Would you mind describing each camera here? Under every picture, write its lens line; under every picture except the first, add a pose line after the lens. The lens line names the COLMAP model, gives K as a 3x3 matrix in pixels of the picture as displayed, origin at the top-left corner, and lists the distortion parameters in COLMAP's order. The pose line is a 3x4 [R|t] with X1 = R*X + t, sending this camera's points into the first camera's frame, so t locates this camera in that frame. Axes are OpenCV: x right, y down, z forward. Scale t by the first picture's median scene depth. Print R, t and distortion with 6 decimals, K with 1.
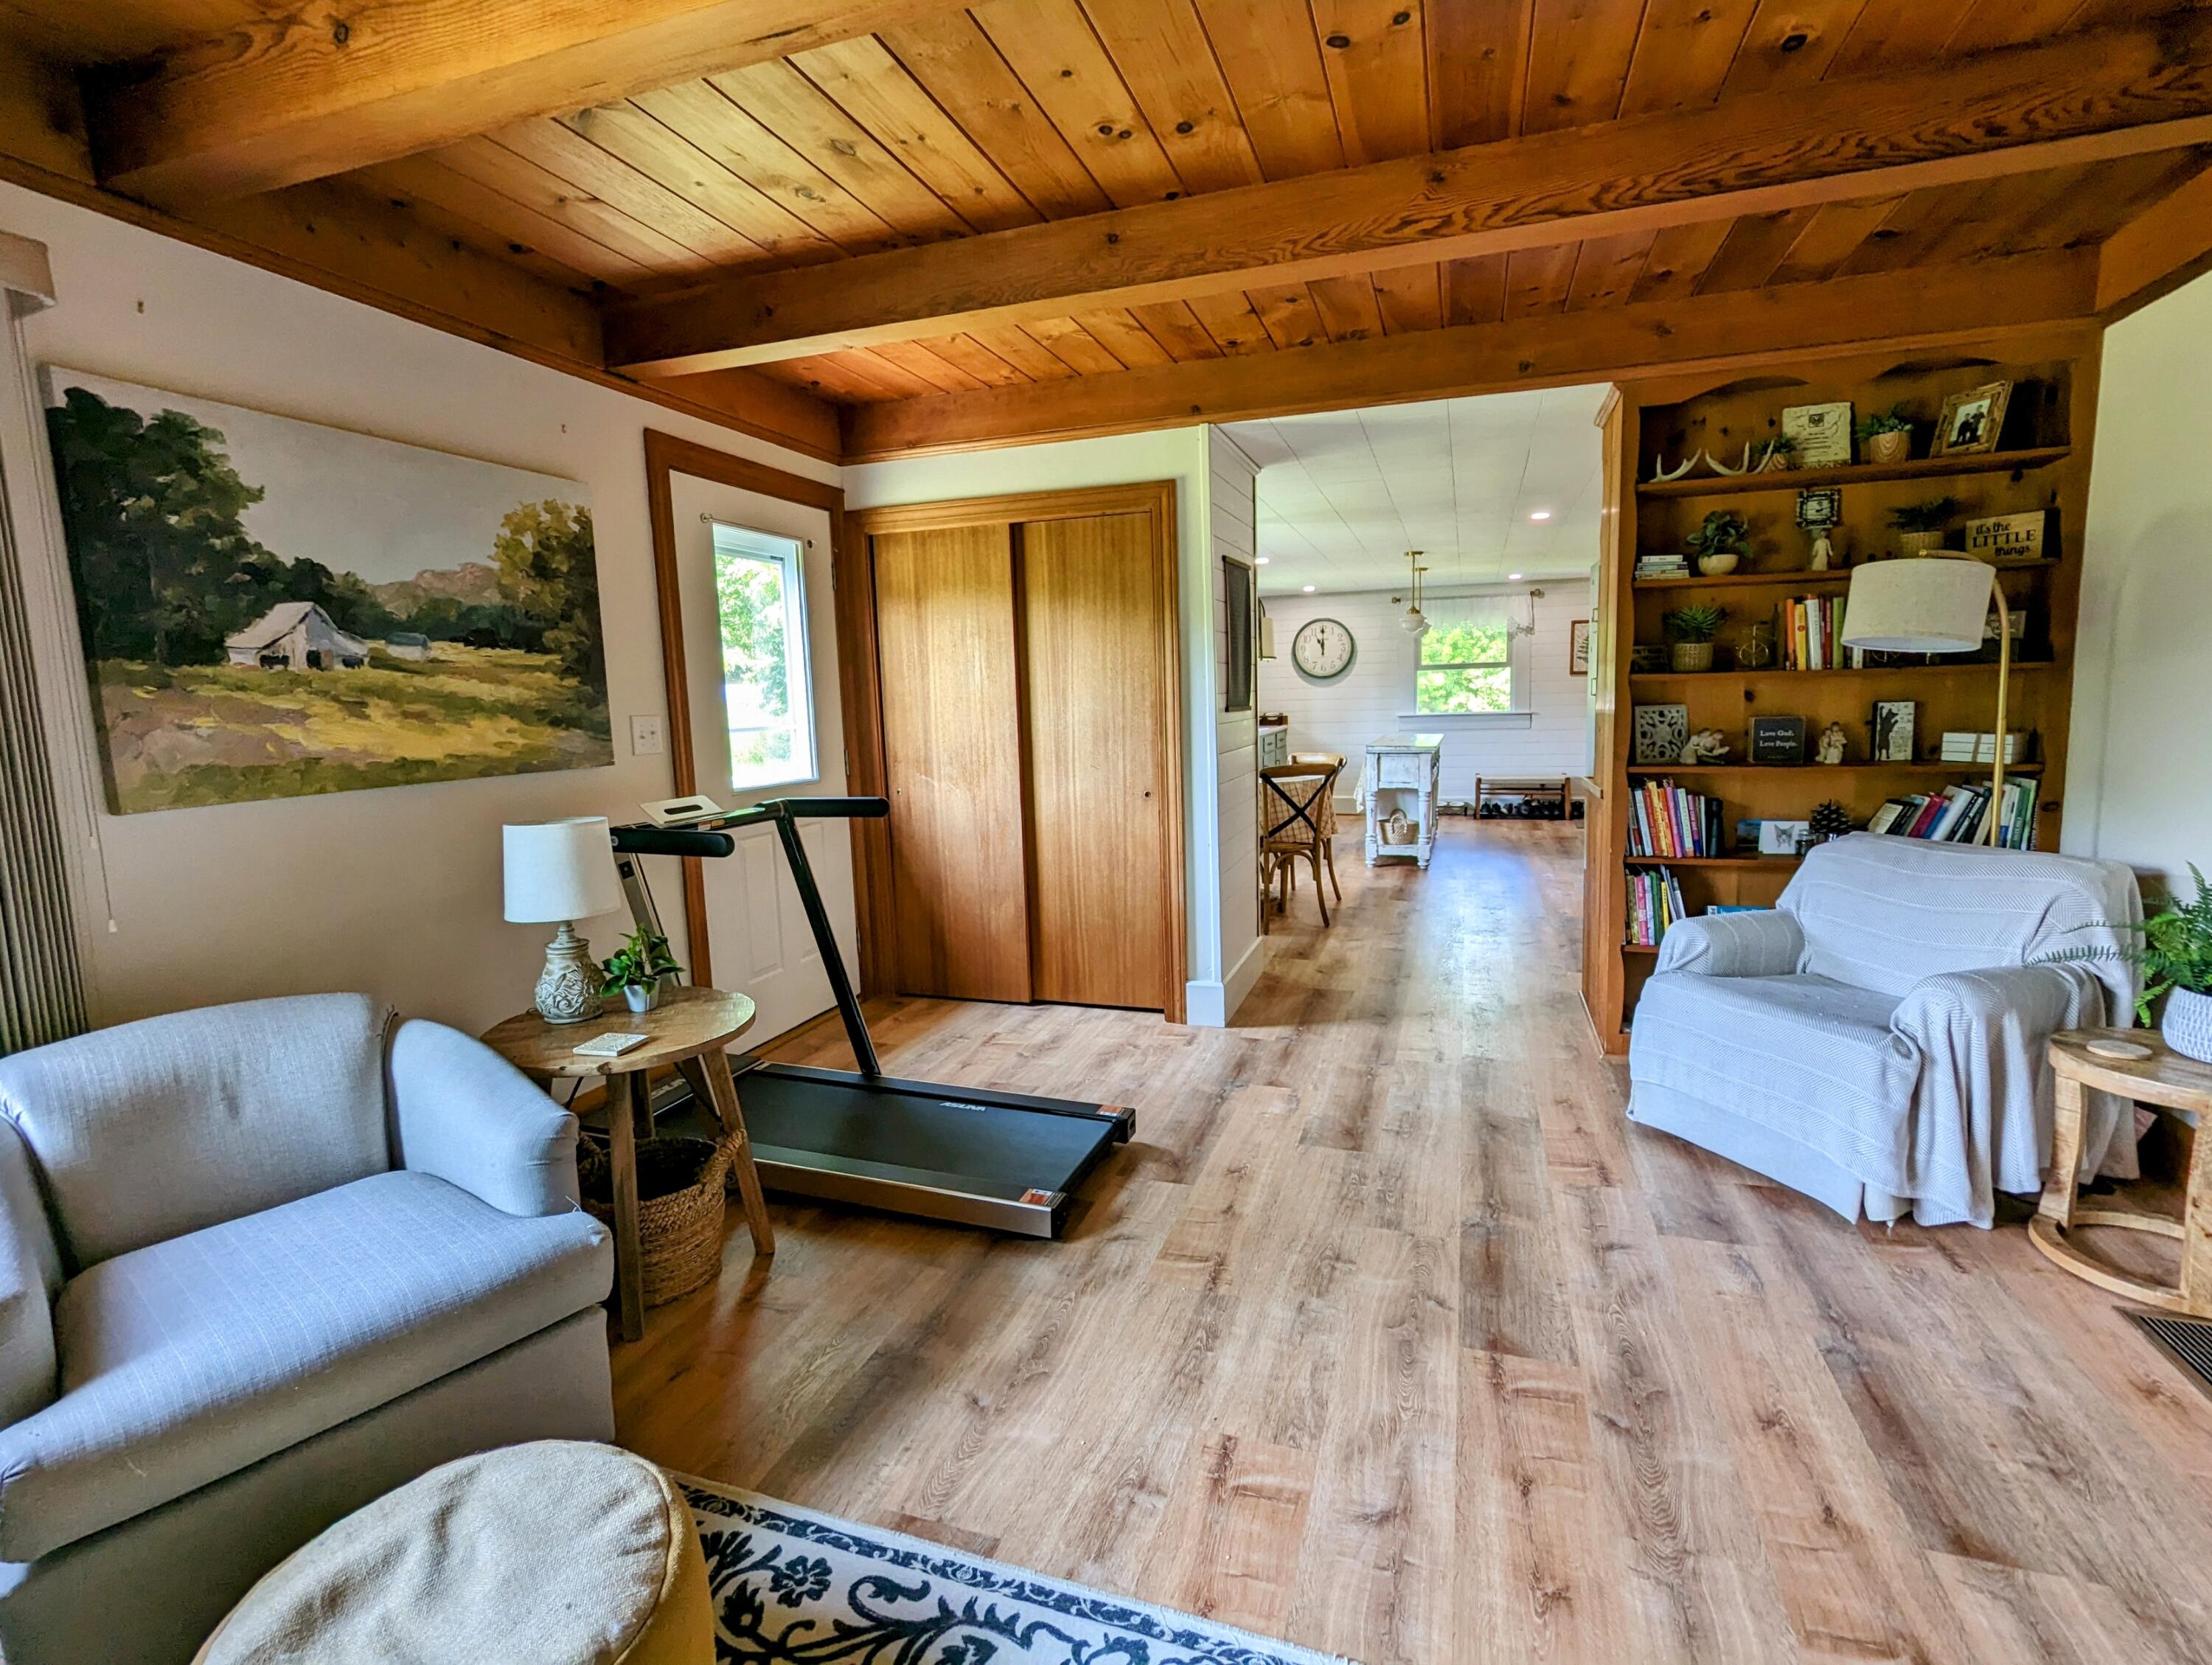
lens RADIAL K [[1055.7, 0, 1101.3], [0, 1055.7, 825.0], [0, 0, 1]] dist [0.001220, 0.002227]
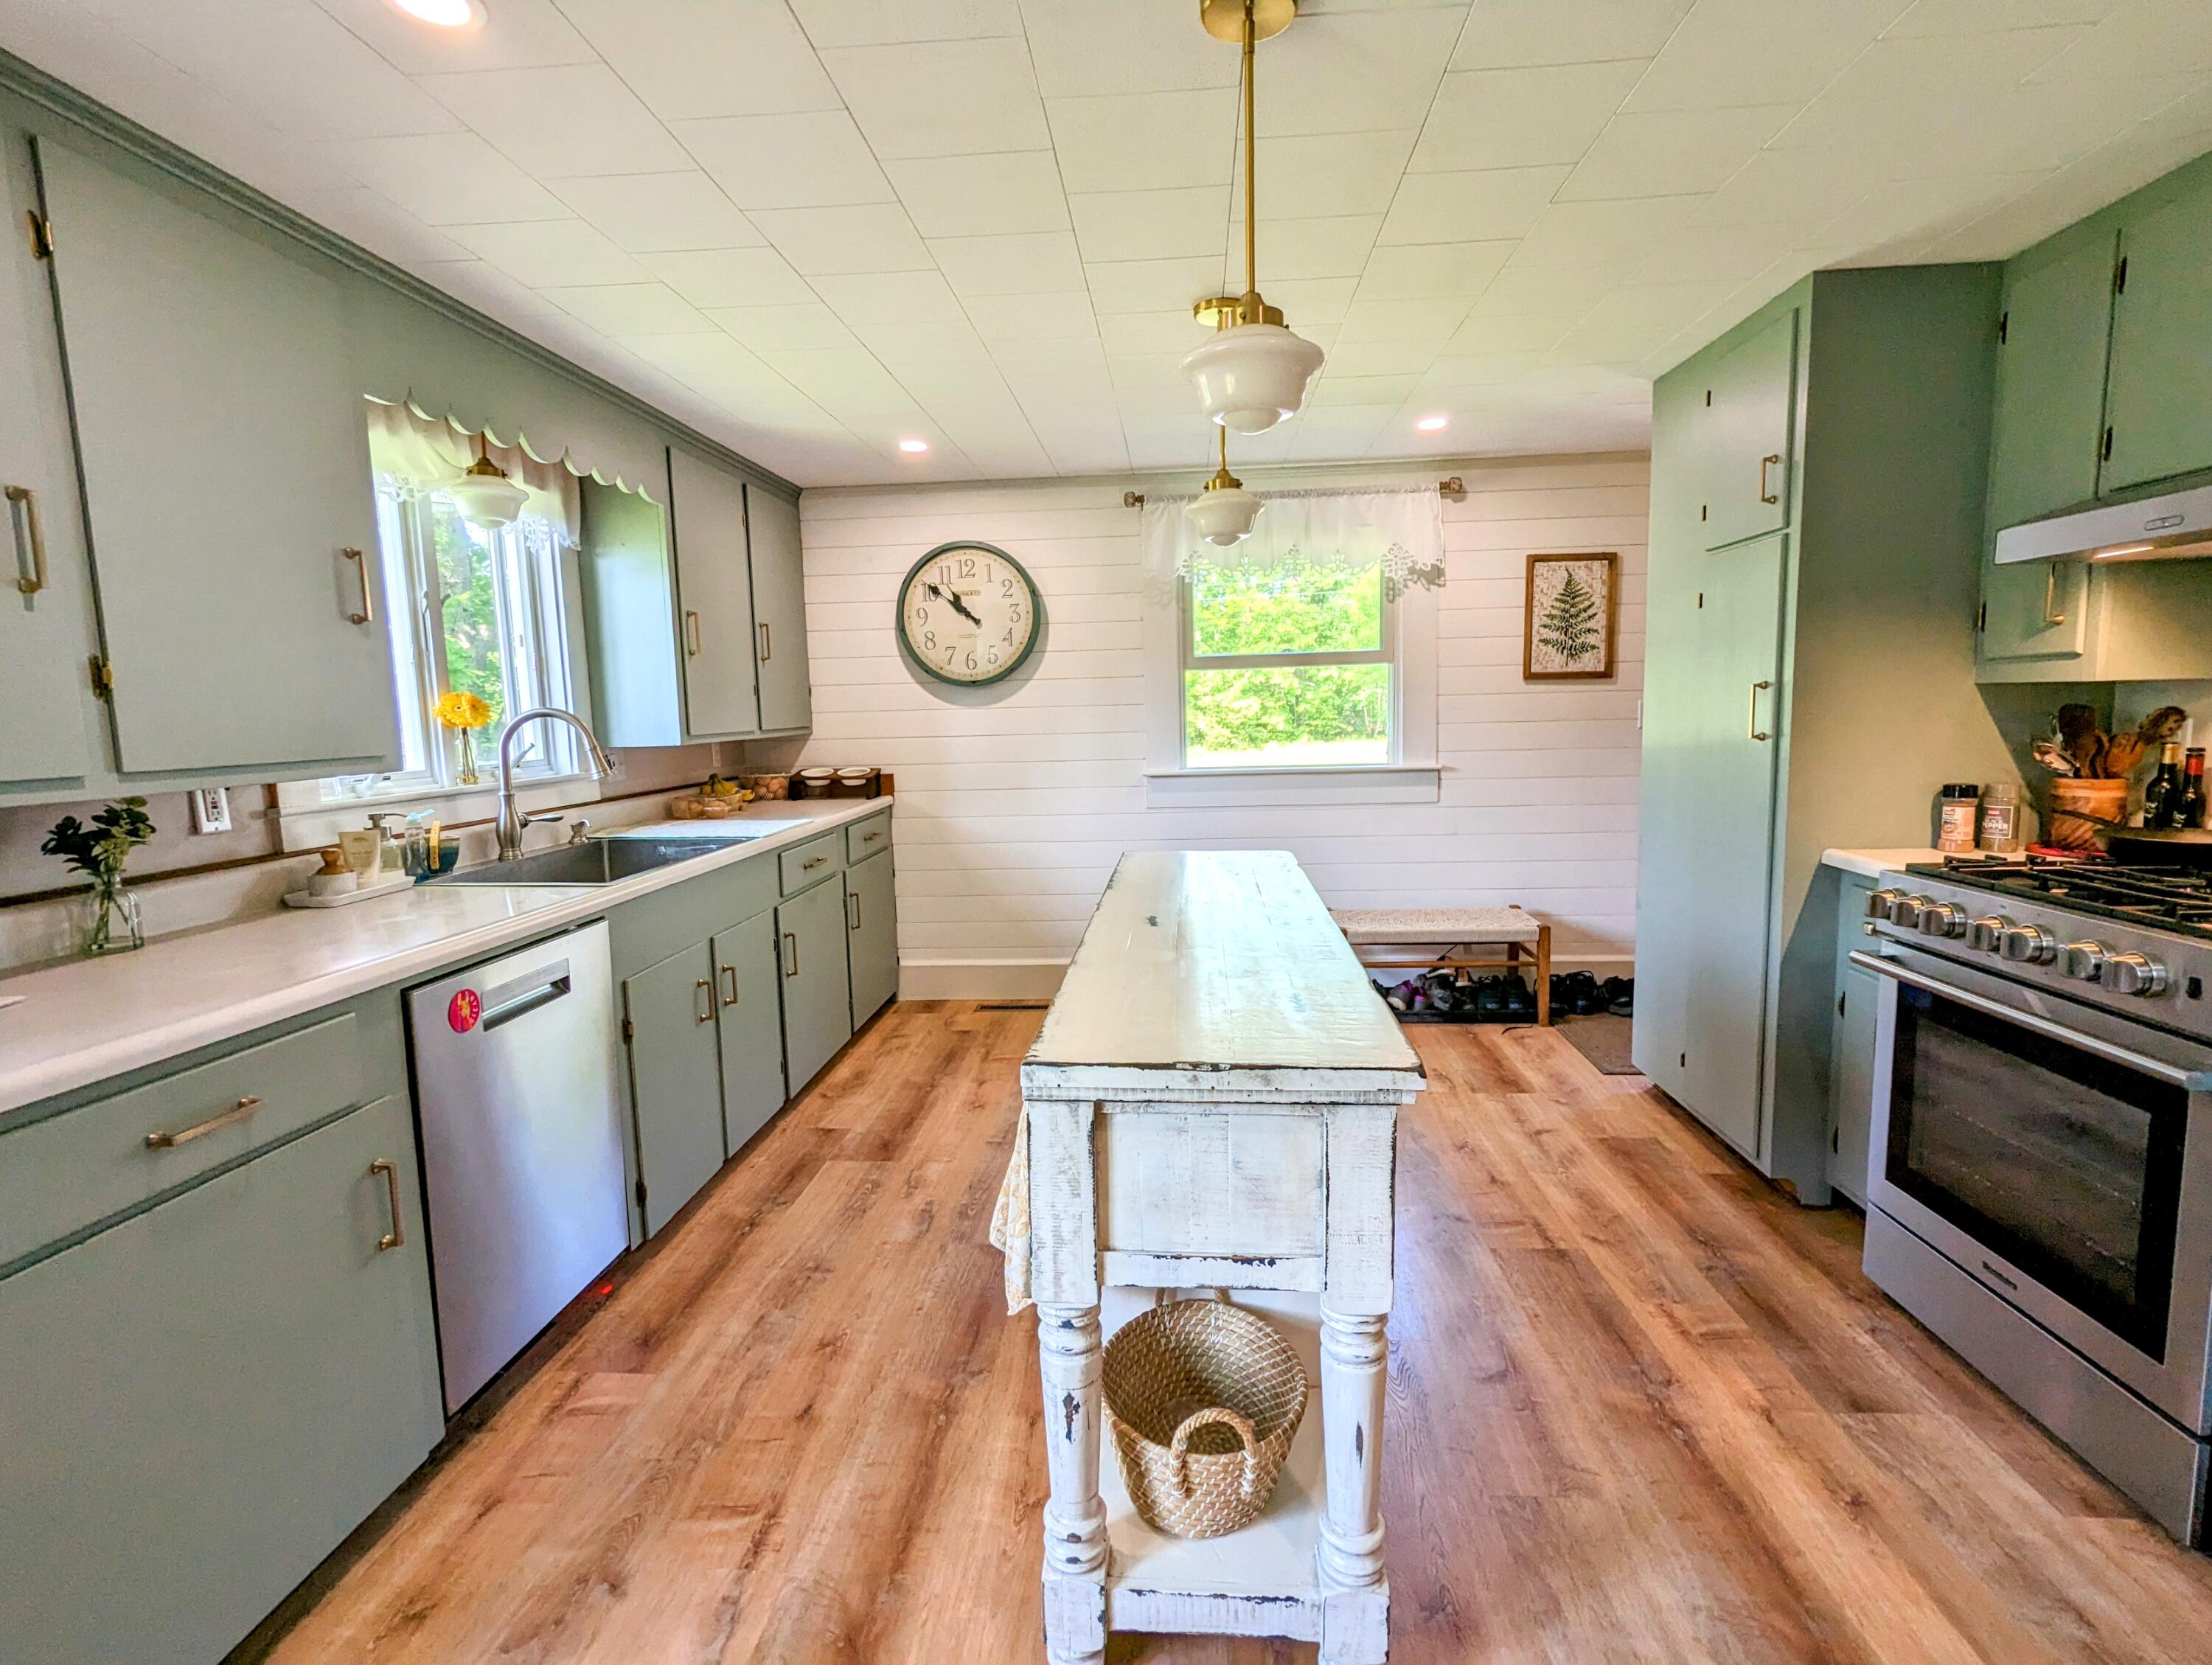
lens RADIAL K [[1055.7, 0, 1110.4], [0, 1055.7, 825.3], [0, 0, 1]] dist [0.001220, 0.002227]
pose [[0.966493, -0.025520, 0.255421, 0.158123], [0.029446, 0.999500, -0.011557, -0.078644], [-0.254998, 0.018690, 0.966761, 0.592752]]
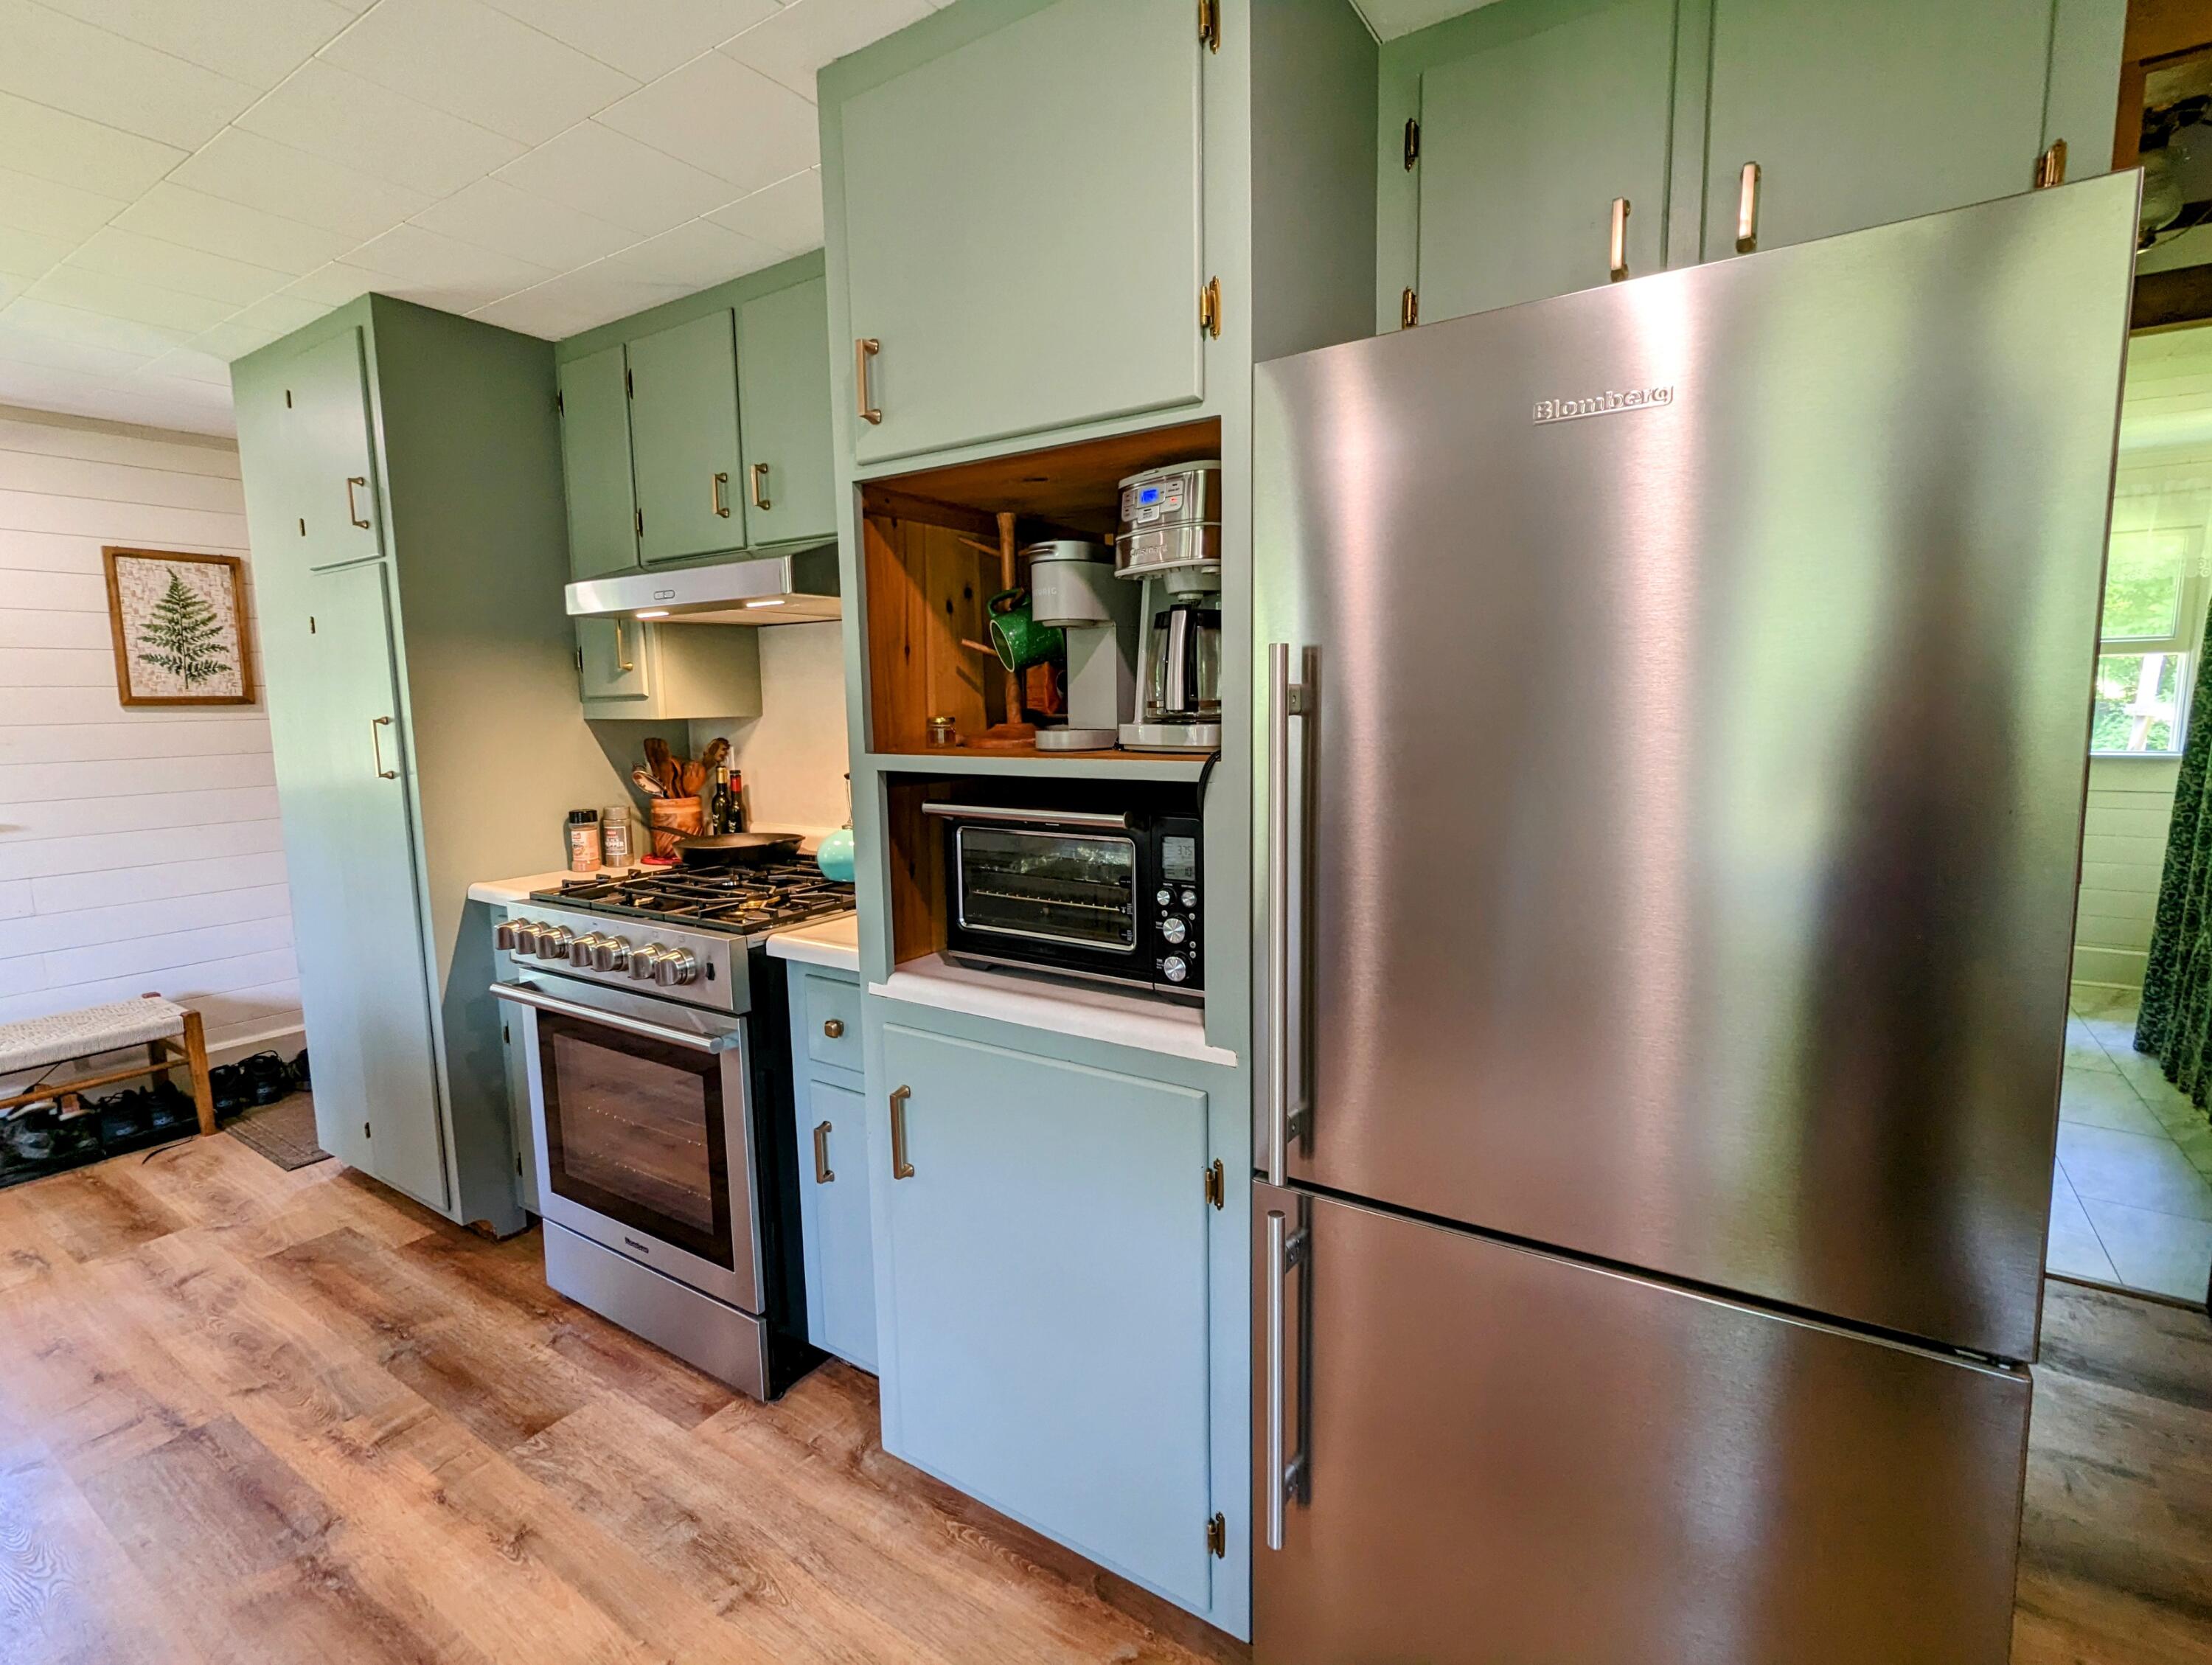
lens RADIAL K [[1055.7, 0, 1105.7], [0, 1055.7, 824.9], [0, 0, 1]] dist [0.001220, 0.002227]
pose [[0.257363, -0.095967, 0.961538, 0.184332], [0.129477, 0.989508, 0.064103, -0.081354], [-0.957601, 0.107999, 0.267089, 0.579563]]
